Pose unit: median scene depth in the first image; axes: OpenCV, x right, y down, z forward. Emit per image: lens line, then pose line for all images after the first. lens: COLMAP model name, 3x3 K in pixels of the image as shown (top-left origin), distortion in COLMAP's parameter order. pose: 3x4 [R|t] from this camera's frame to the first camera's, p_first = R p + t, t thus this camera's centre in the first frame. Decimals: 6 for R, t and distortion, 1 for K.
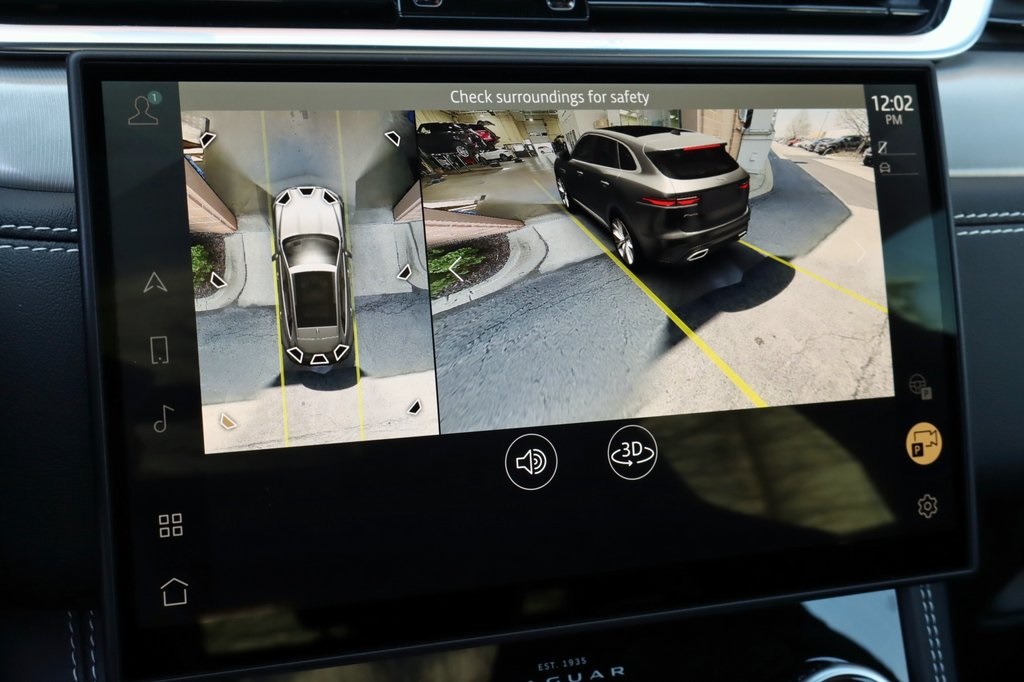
lens RADIAL K [[1425.9, 0, 507.5], [0, 1425.9, 343.9], [0, 0, 1]] dist [0.008622, -0.042610]
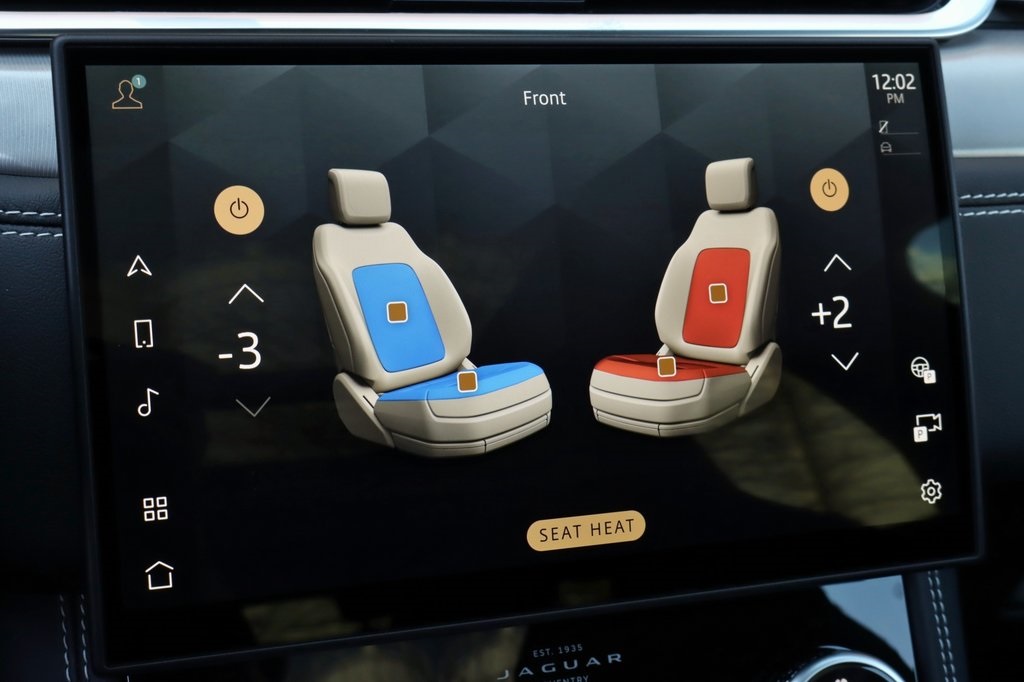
lens RADIAL K [[1425.9, 0, 507.5], [0, 1425.9, 343.9], [0, 0, 1]] dist [0.008622, -0.042610]
pose [[0.999348, -0.004704, -0.035803, 0.038592], [0.004764, 0.999987, 0.001605, 0.009185], [0.035795, -0.001774, 0.999358, 0.007866]]
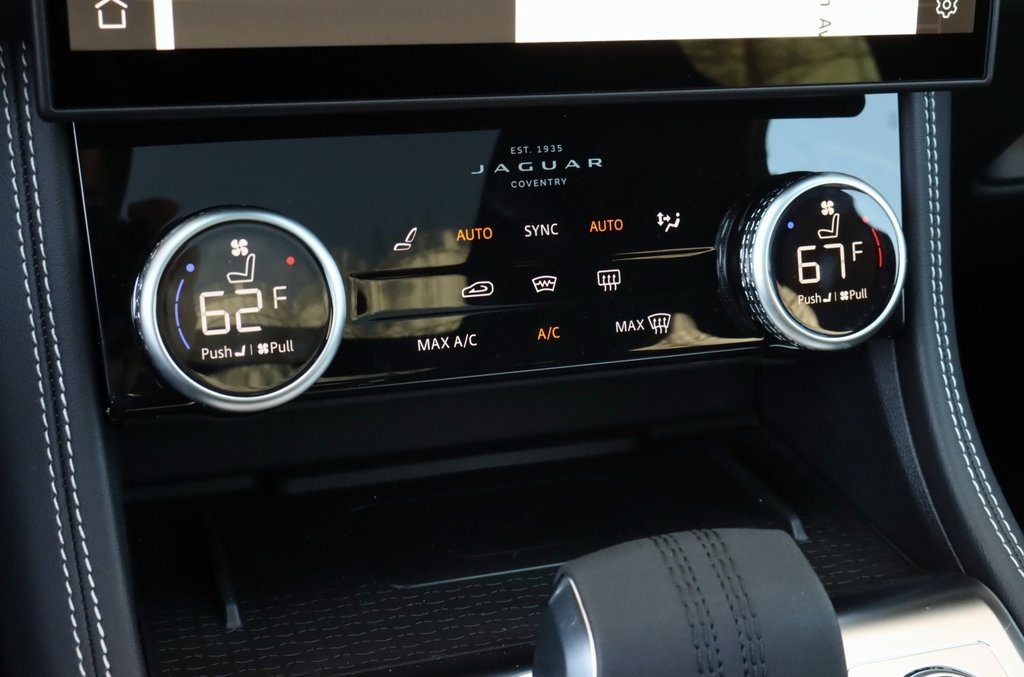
lens RADIAL K [[1435.1, 0, 506.8], [0, 1435.1, 340.0], [0, 0, 1]] dist [0.004655, -0.032933]
pose [[0.998407, 0.054264, 0.015443, 0.010863], [-0.056384, 0.969316, 0.239264, 0.117941], [-0.001986, -0.239753, 0.970832, 0.057472]]
